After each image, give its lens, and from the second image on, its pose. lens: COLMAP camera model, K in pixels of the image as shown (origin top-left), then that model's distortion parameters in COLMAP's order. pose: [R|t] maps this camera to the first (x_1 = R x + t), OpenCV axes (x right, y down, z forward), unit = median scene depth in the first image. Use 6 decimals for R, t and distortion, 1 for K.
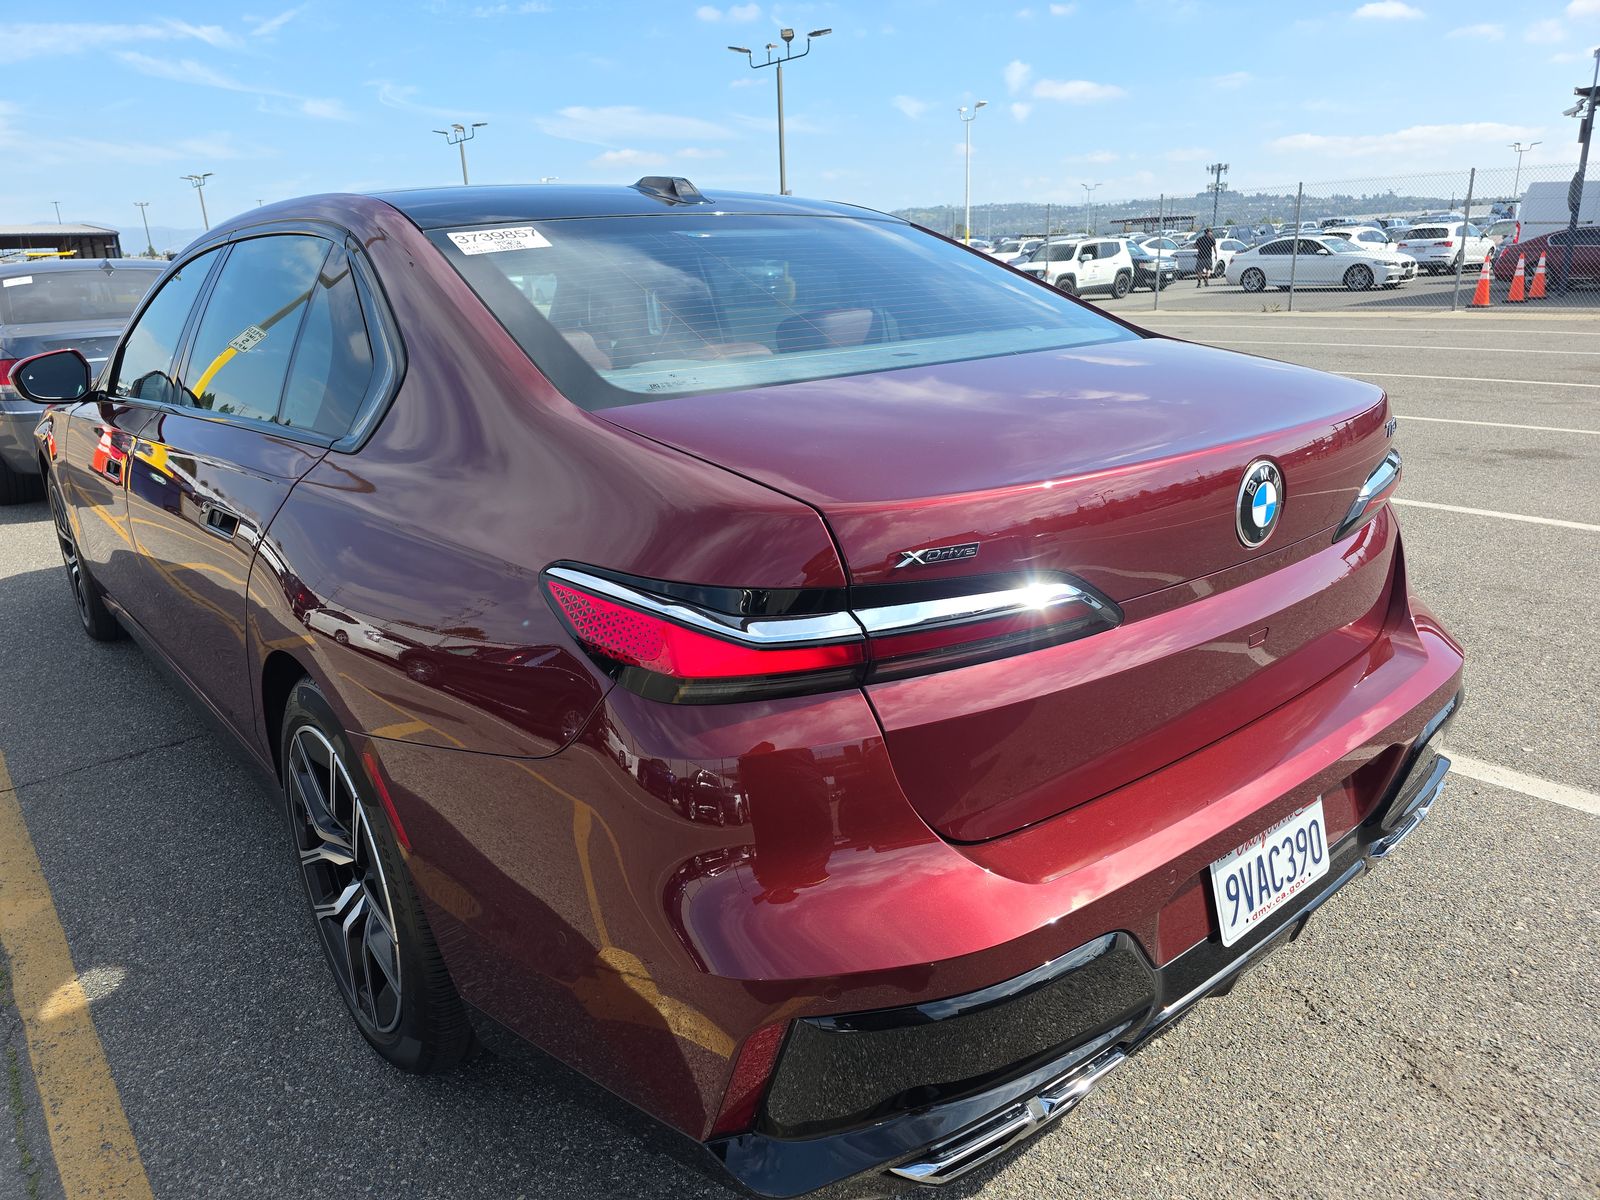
lens RADIAL K [[1138.2, 0, 798.4], [0, 1138.2, 610.3], [0, 0, 1]] dist [0.048597, -0.061313]
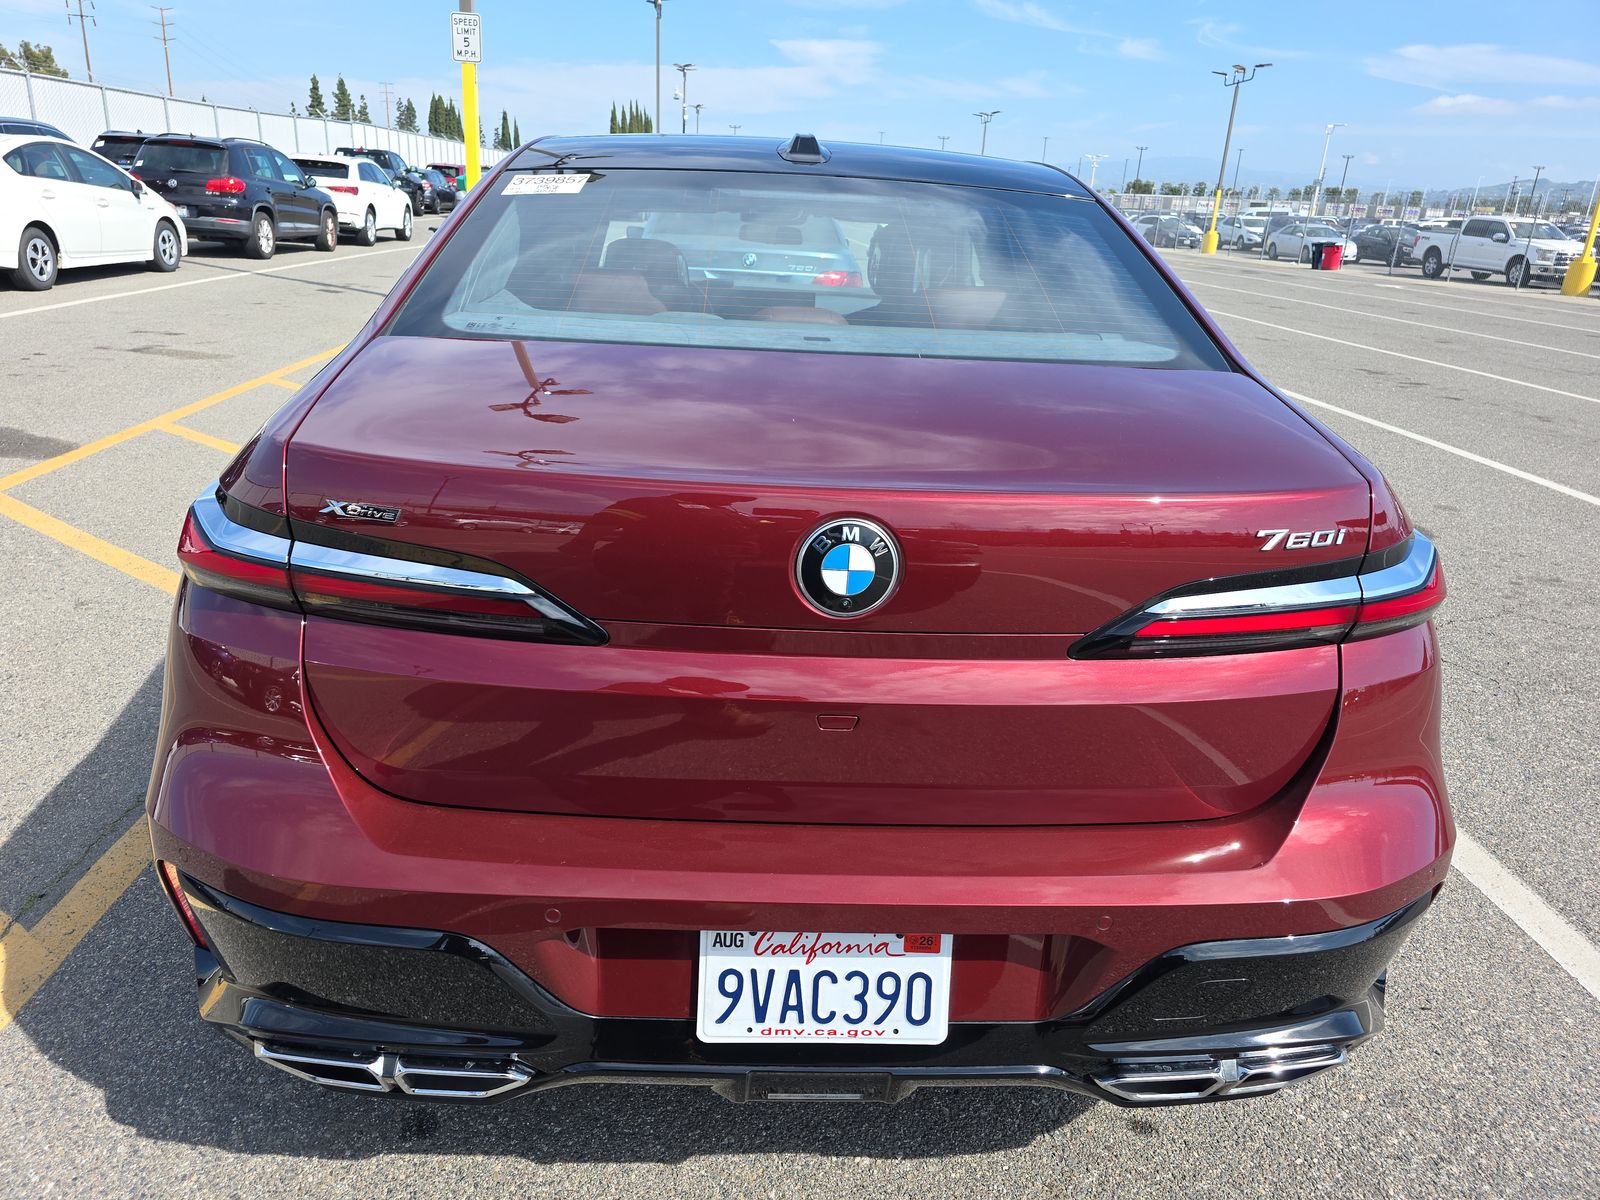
lens RADIAL K [[1138.2, 0, 798.4], [0, 1138.2, 610.3], [0, 0, 1]] dist [0.048597, -0.061313]
pose [[0.766101, 0.280202, -0.578426, 0.100927], [-0.253732, 0.958719, 0.128368, -0.018820], [0.590517, 0.048422, 0.805571, 0.037001]]
